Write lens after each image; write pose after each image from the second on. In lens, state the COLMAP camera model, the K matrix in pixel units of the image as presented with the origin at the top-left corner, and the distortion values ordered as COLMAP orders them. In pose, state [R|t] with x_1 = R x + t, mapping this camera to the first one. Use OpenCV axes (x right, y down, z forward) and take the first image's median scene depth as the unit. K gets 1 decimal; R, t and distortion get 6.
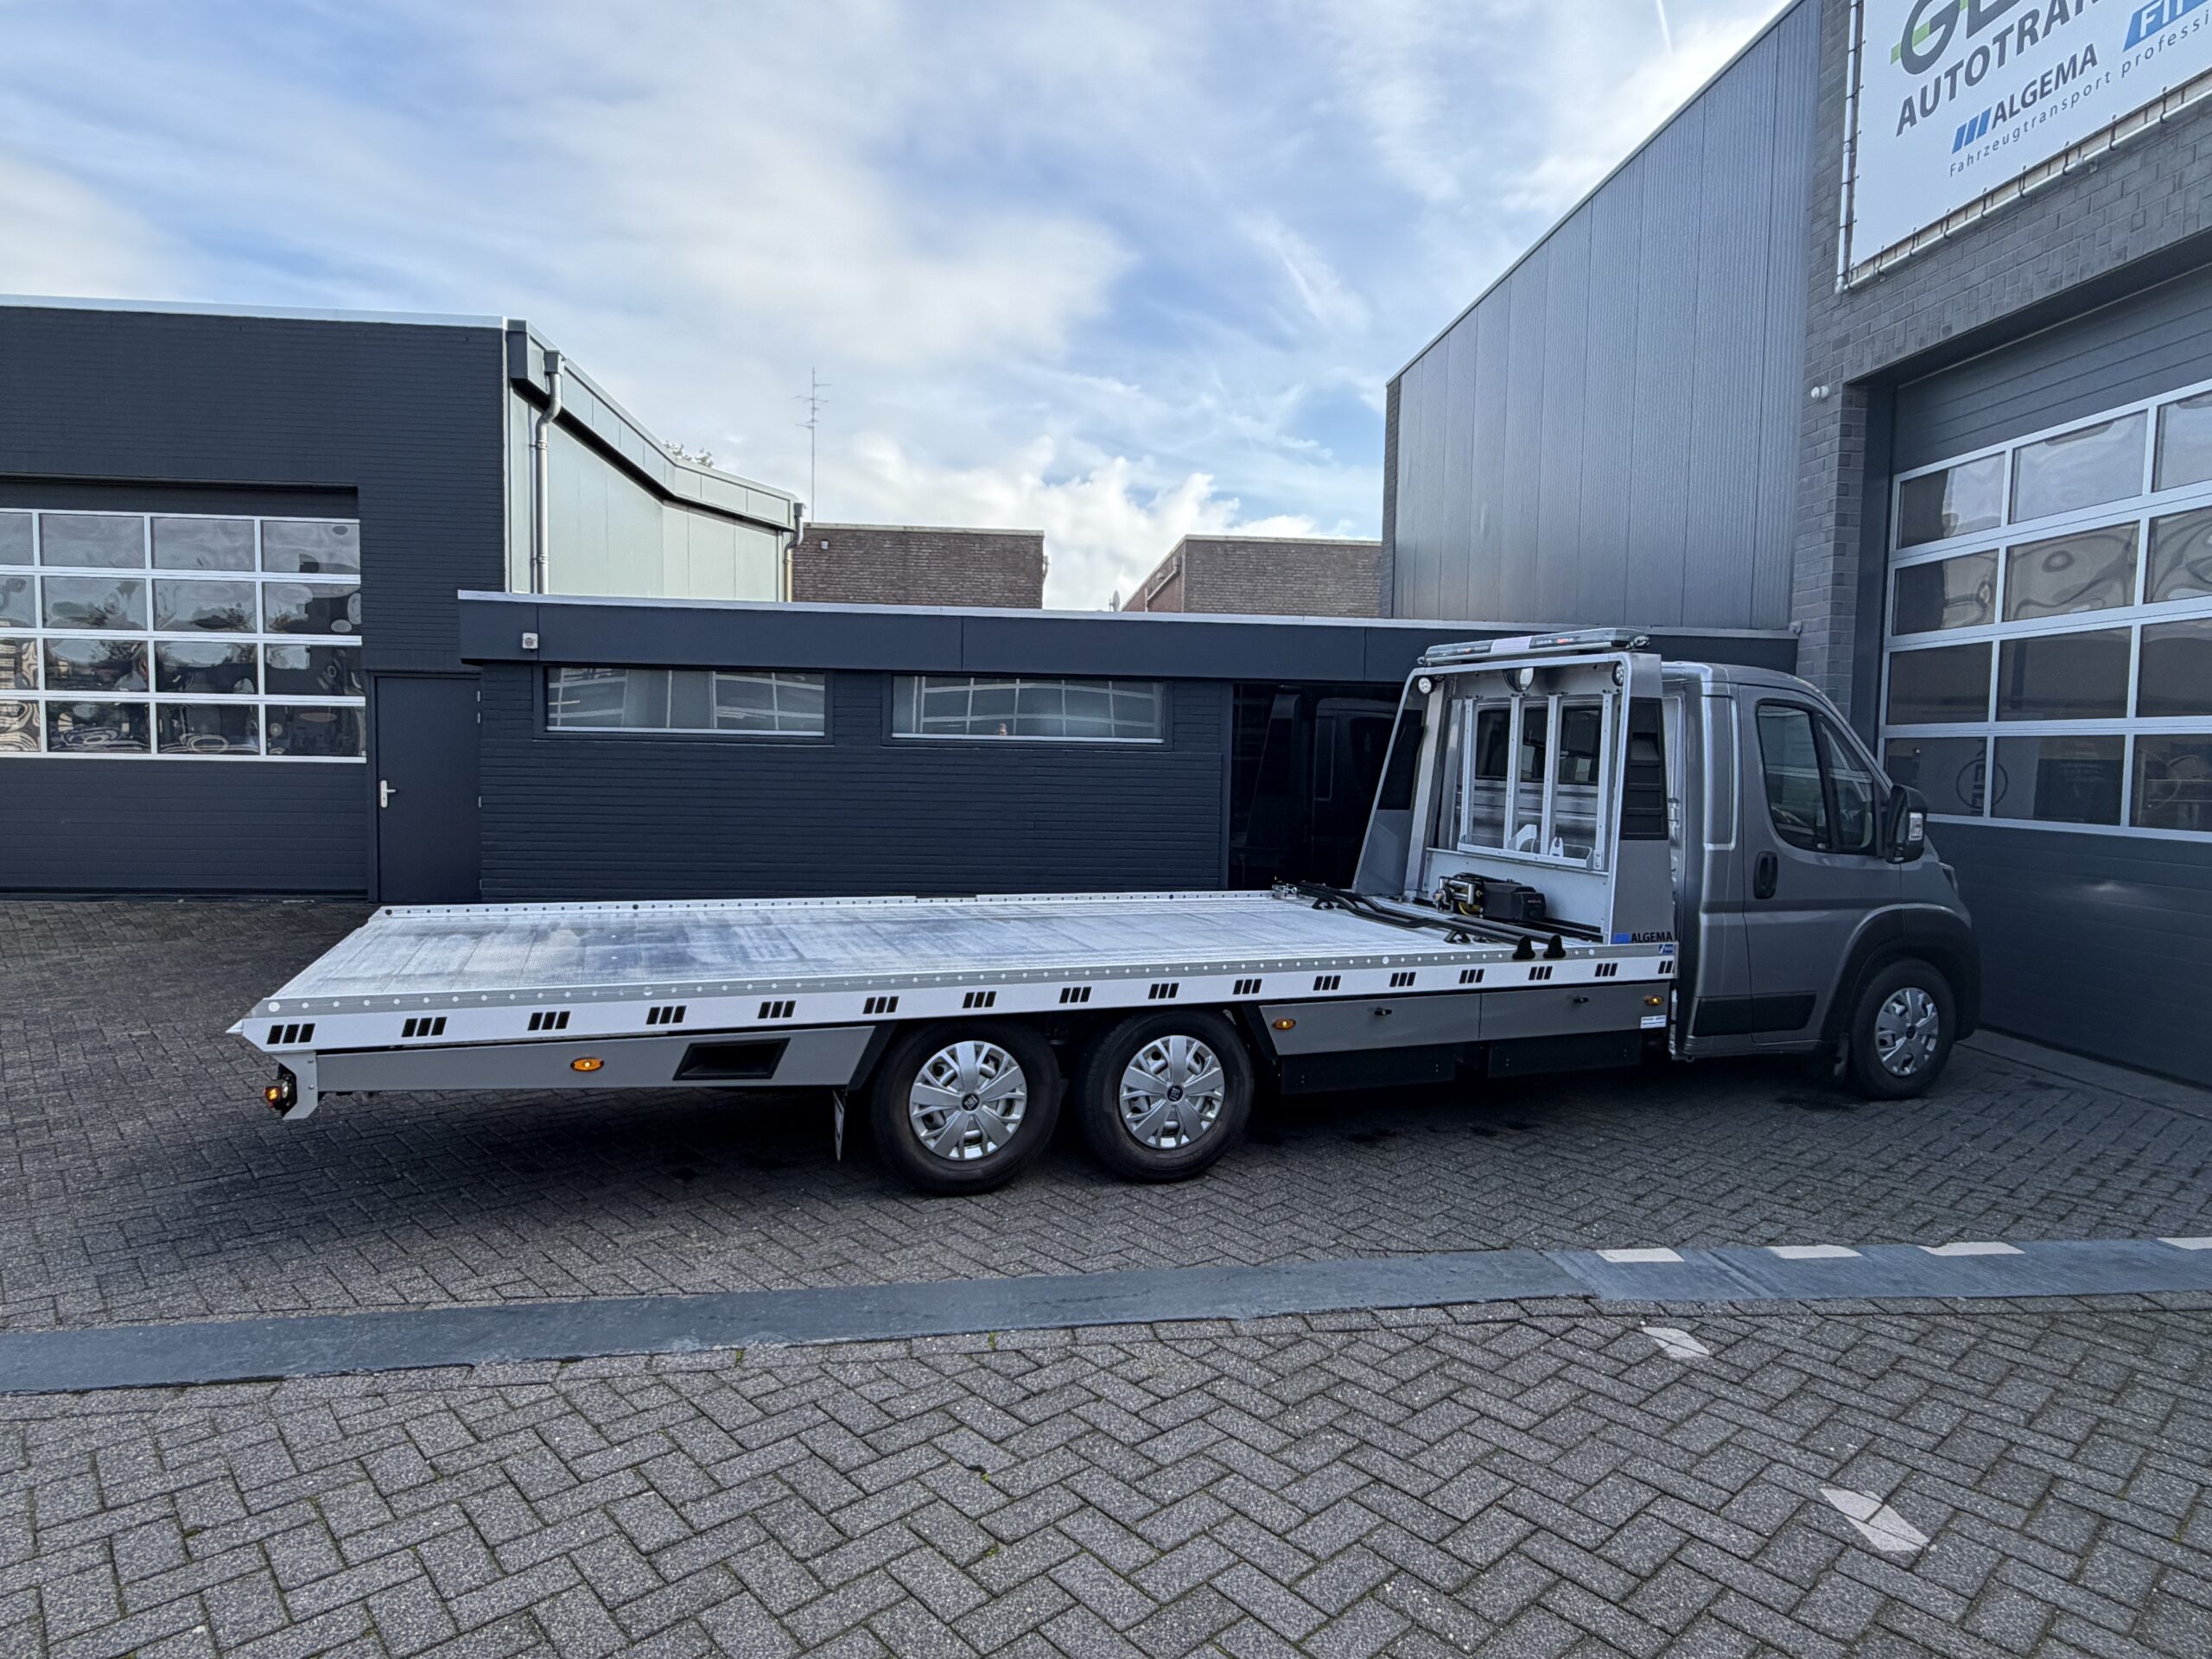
lens RADIAL K [[1281.1, 0, 1101.6], [0, 1281.1, 828.9], [0, 0, 1]] dist [0.001356, -0.001488]
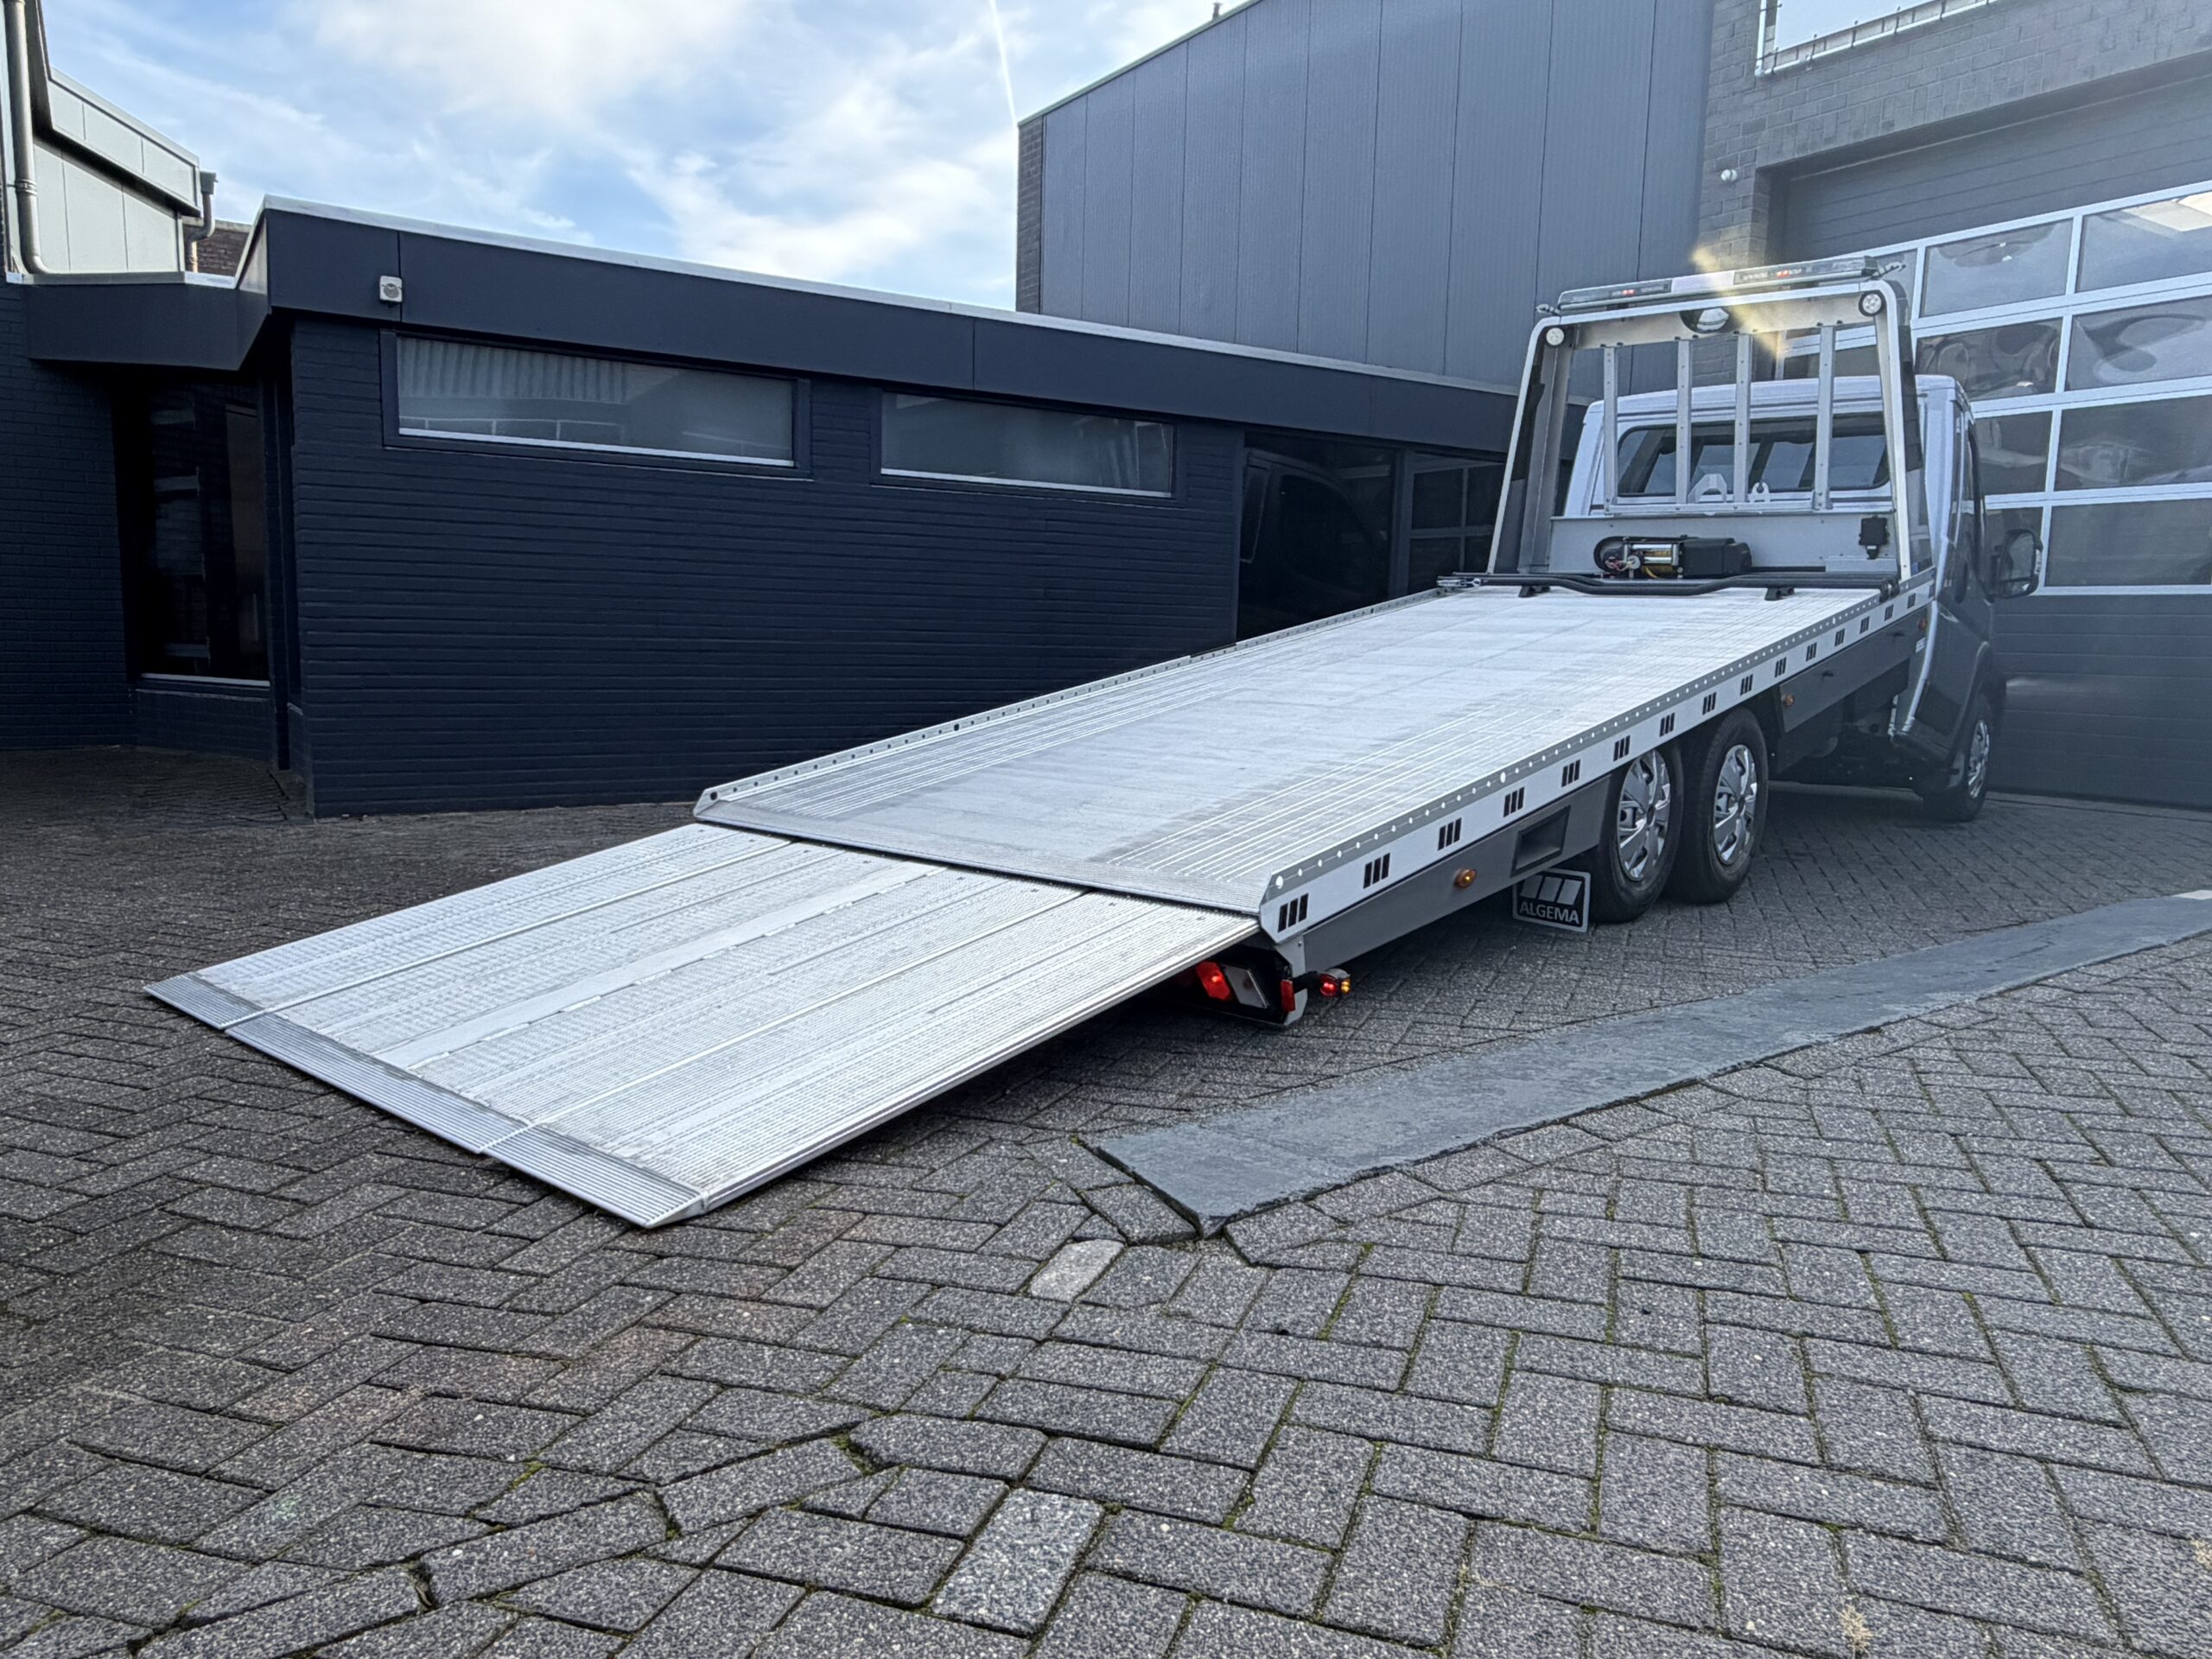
lens RADIAL K [[1541.2, 0, 1091.8], [0, 1541.2, 825.7], [0, 0, 1]] dist [-0.002102, -0.000061]
pose [[0.886339, -0.054972, 0.459763, -0.596749], [0.019166, 0.996432, 0.082190, 0.080123], [-0.462641, -0.064037, 0.884230, 0.147222]]
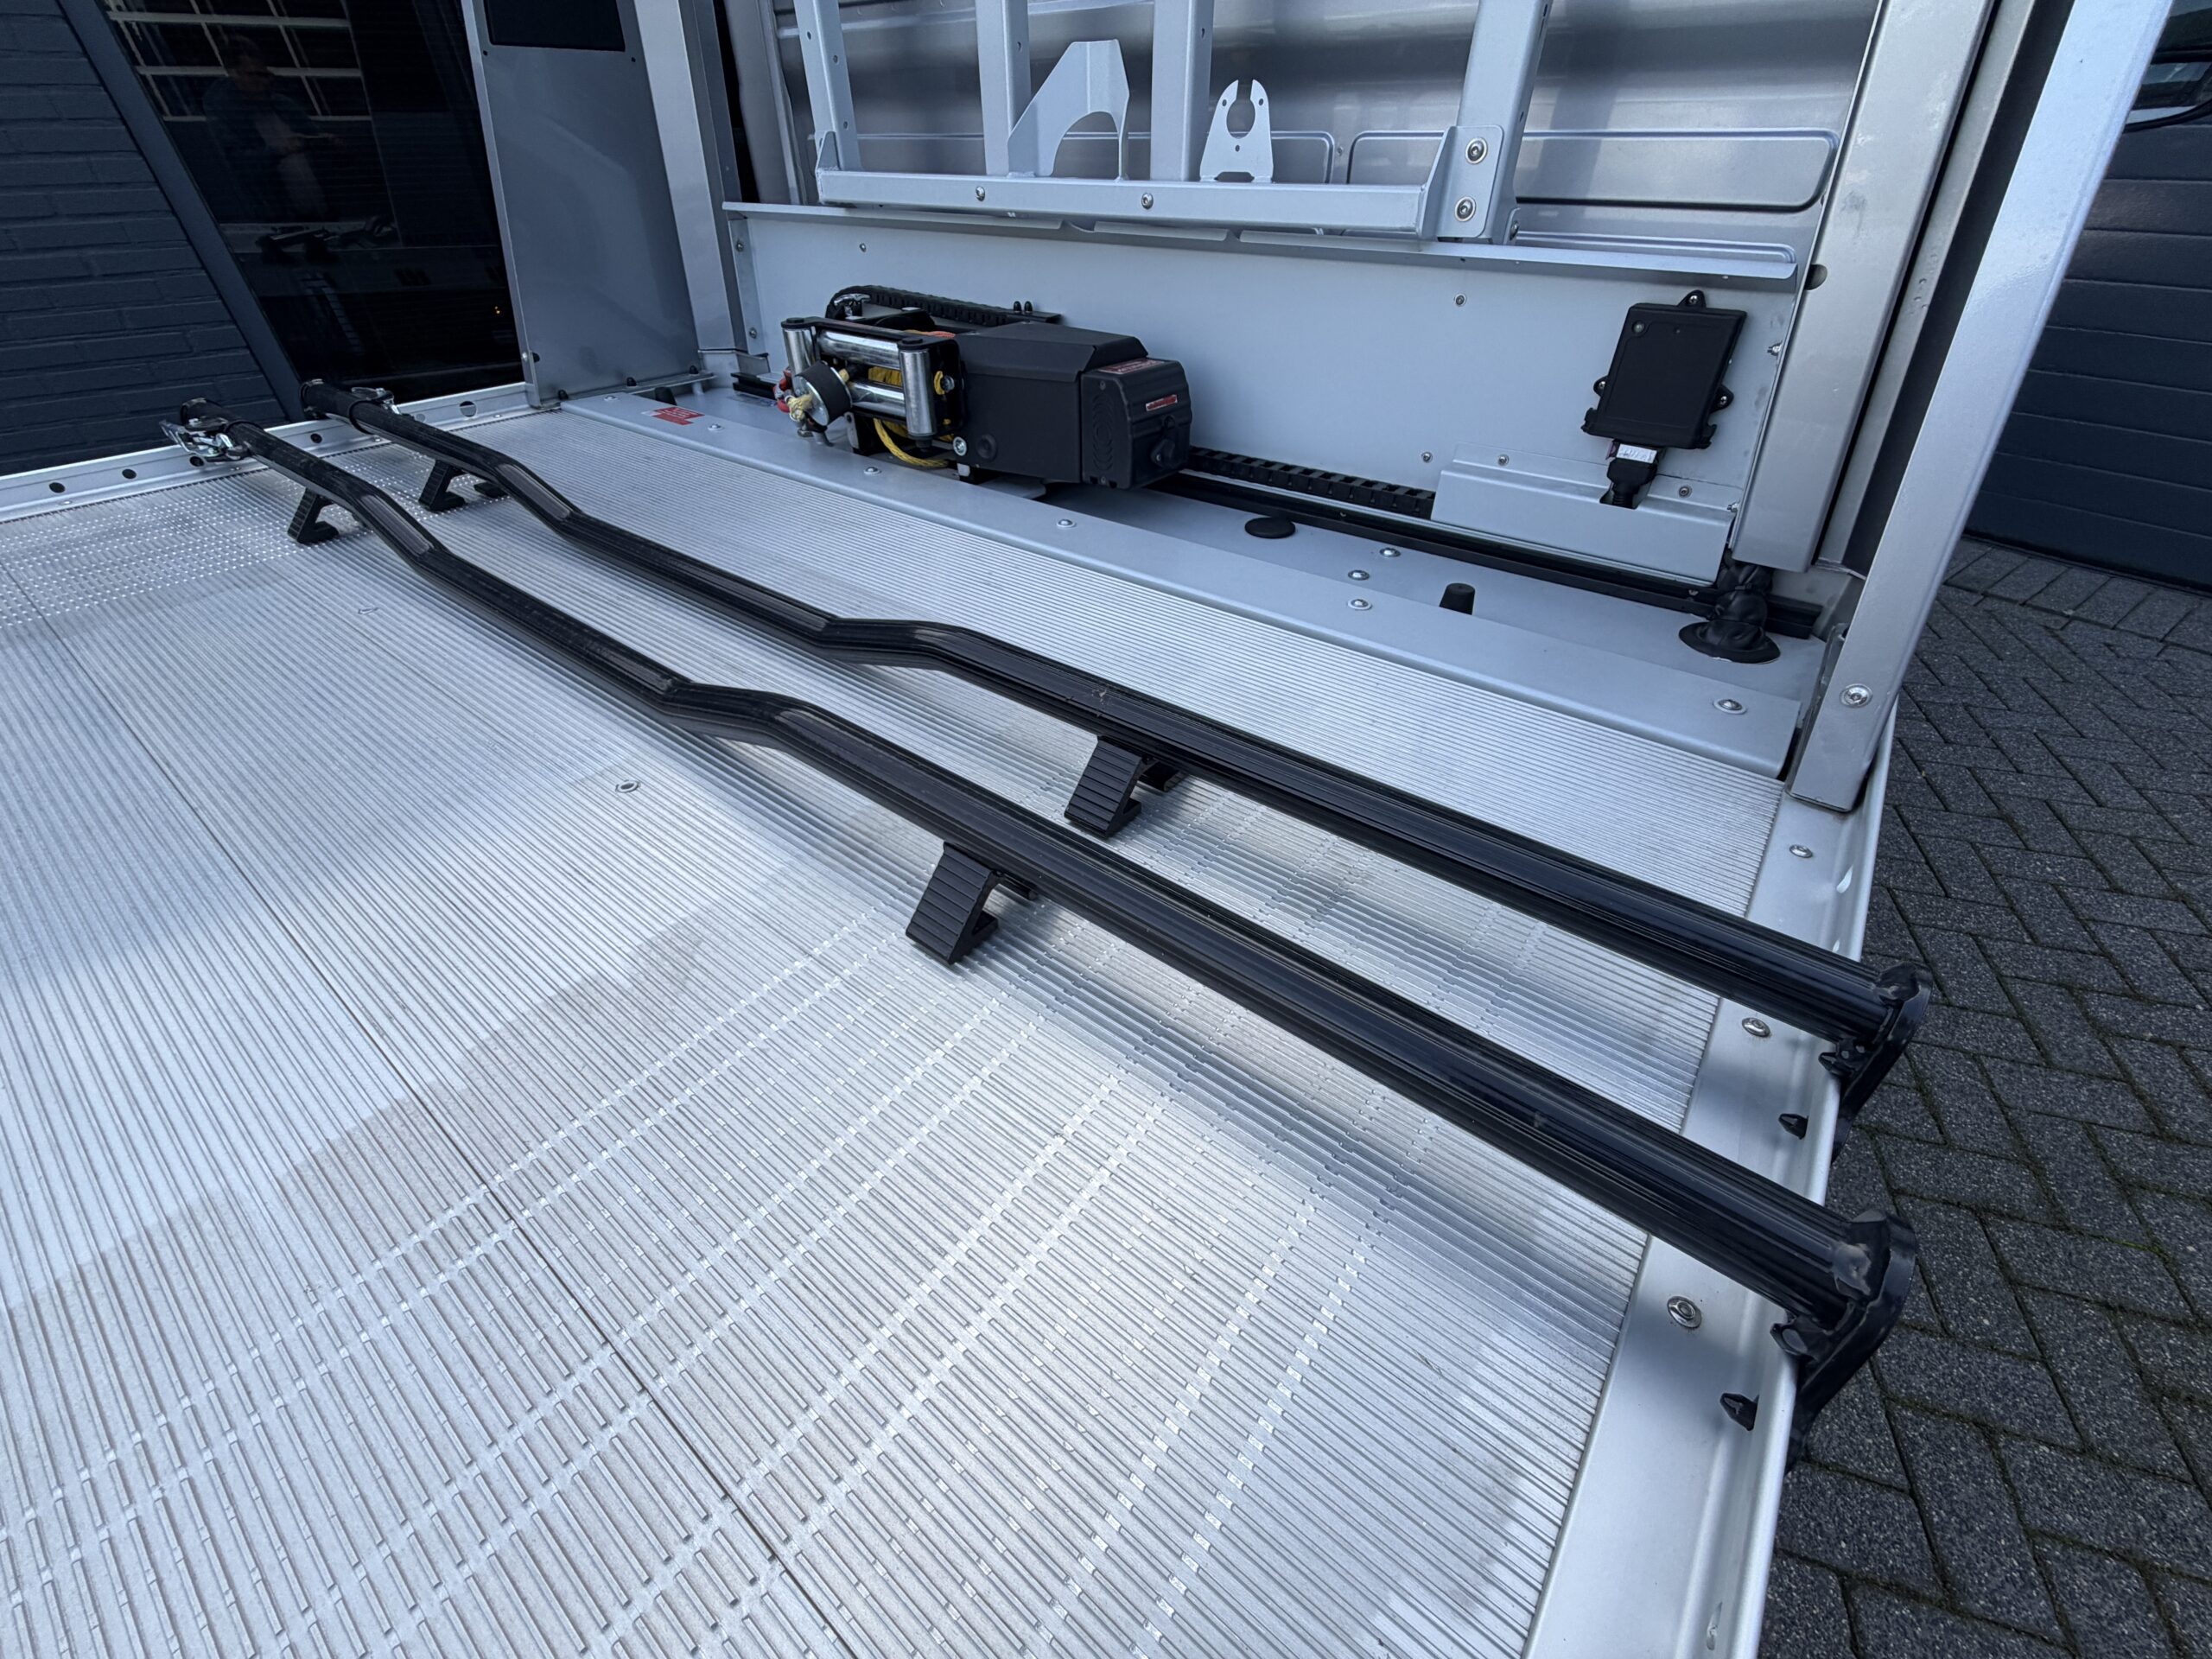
lens RADIAL K [[882.2, 0, 1109.0], [0, 882.2, 833.4], [0, 0, 1]] dist [0.002325, -0.000001]
pose [[0.855488, -0.336406, 0.393663, 0.203843], [0.051002, 0.811272, 0.582440, 0.020095], [-0.515305, -0.478192, 0.711191, 0.746543]]
